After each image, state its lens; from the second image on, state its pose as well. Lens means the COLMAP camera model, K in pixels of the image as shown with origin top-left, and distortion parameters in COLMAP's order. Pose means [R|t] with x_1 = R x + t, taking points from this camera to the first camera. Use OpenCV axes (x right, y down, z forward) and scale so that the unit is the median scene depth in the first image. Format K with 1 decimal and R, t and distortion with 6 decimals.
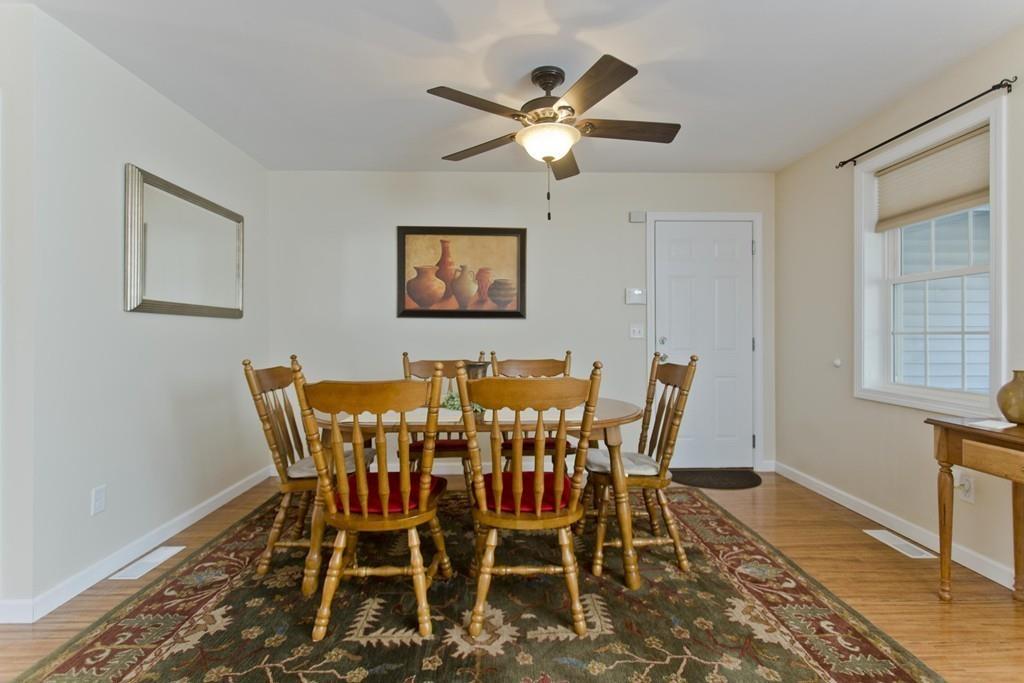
lens RADIAL K [[485.6, 0, 509.1], [0, 485.6, 337.1], [0, 0, 1]] dist [0.005584, 0.001284]
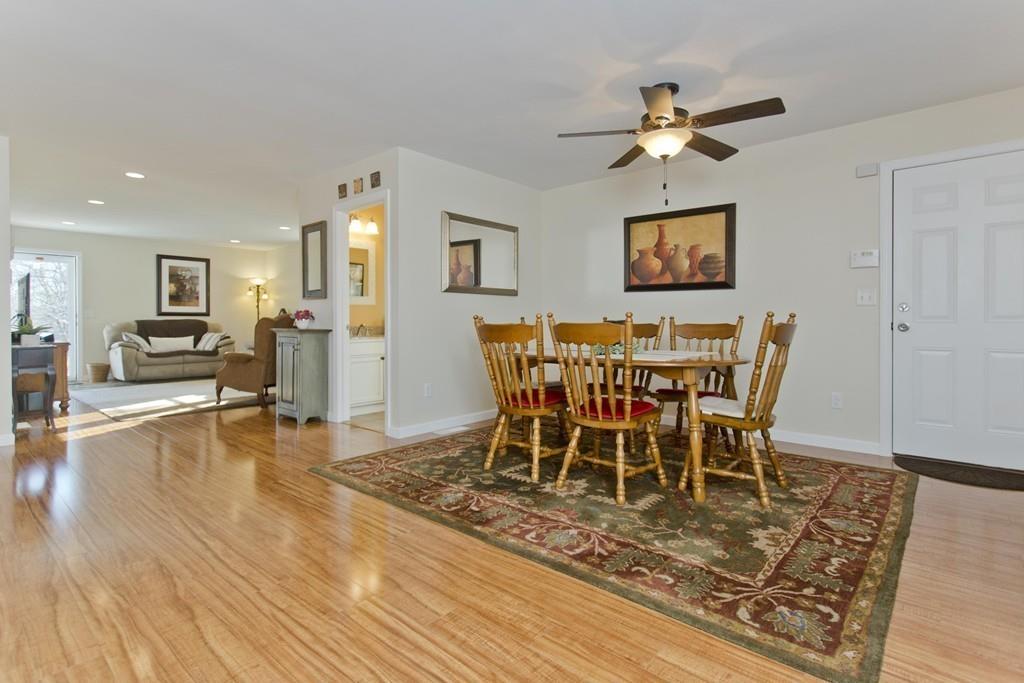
lens RADIAL K [[501.0, 0, 522.7], [0, 501.0, 328.9], [0, 0, 1]] dist [0.017287, 0.000028]
pose [[0.749955, 0.011257, -0.661393, 0.659109], [-0.003750, 0.999911, 0.012768, 0.060074], [0.661478, -0.007095, 0.749931, -0.206650]]
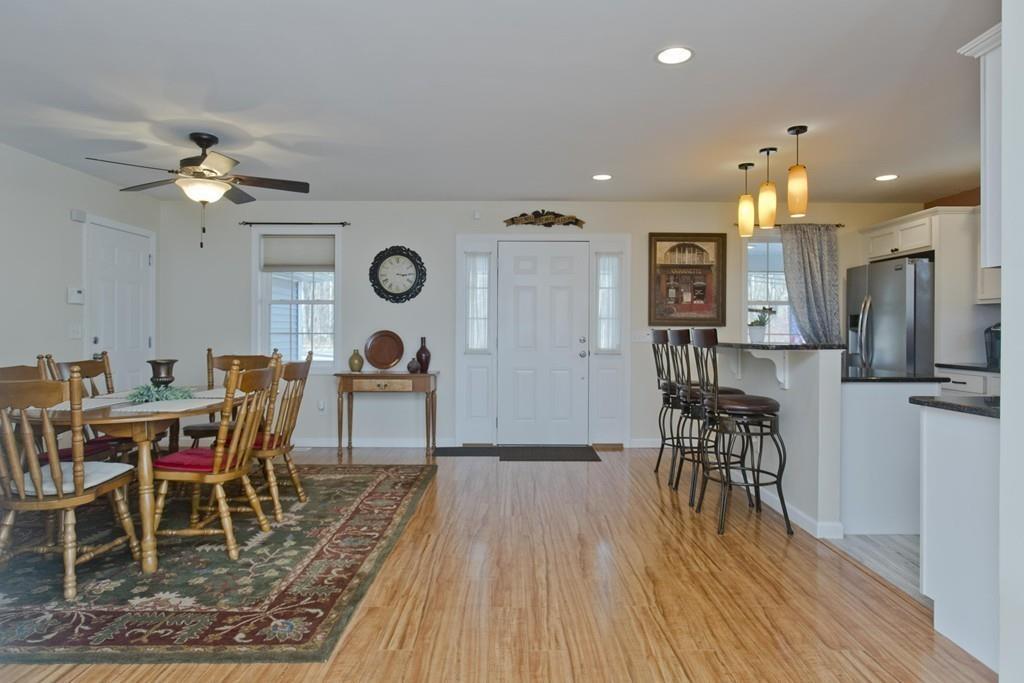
lens RADIAL K [[597.5, 0, 518.8], [0, 597.5, 333.3], [0, 0, 1]] dist [-0.002277, -0.000599]
pose [[0.012521, -0.002712, 0.999918, -1.493184], [0.003839, 0.999989, 0.002664, -0.009485], [-0.999914, 0.003805, 0.012531, 0.130935]]
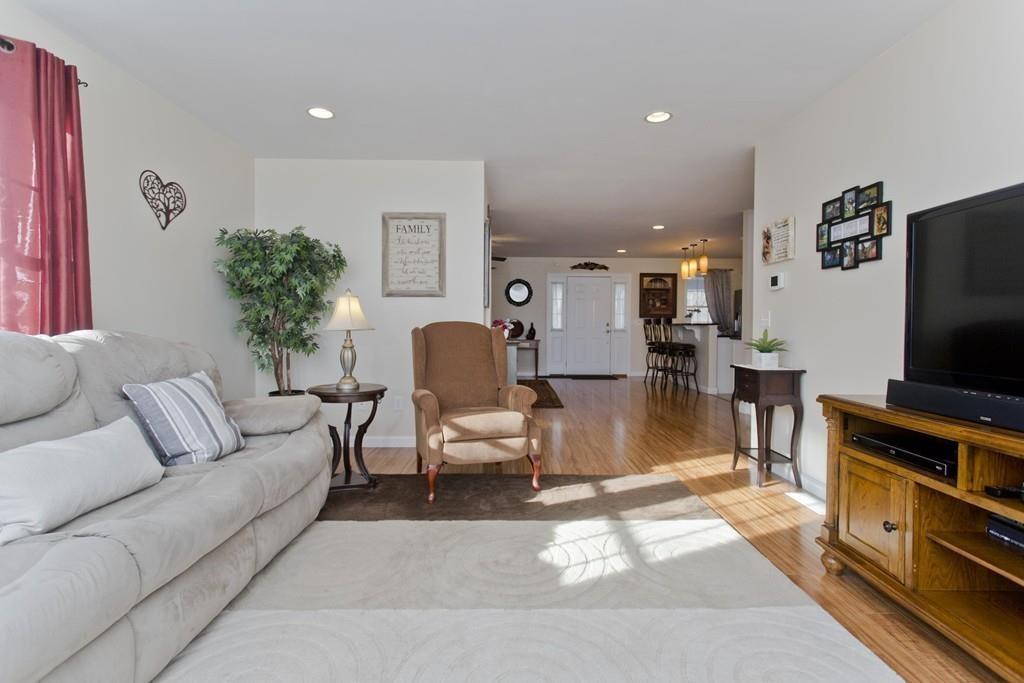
lens RADIAL K [[485.6, 0, 515.7], [0, 485.6, 335.3], [0, 0, 1]] dist [0.005584, 0.001284]
pose [[0.005794, -0.016785, 0.999842, -3.172133], [0.001509, 0.999858, 0.016777, 0.045880], [-0.999982, 0.001412, 0.005818, 0.655589]]
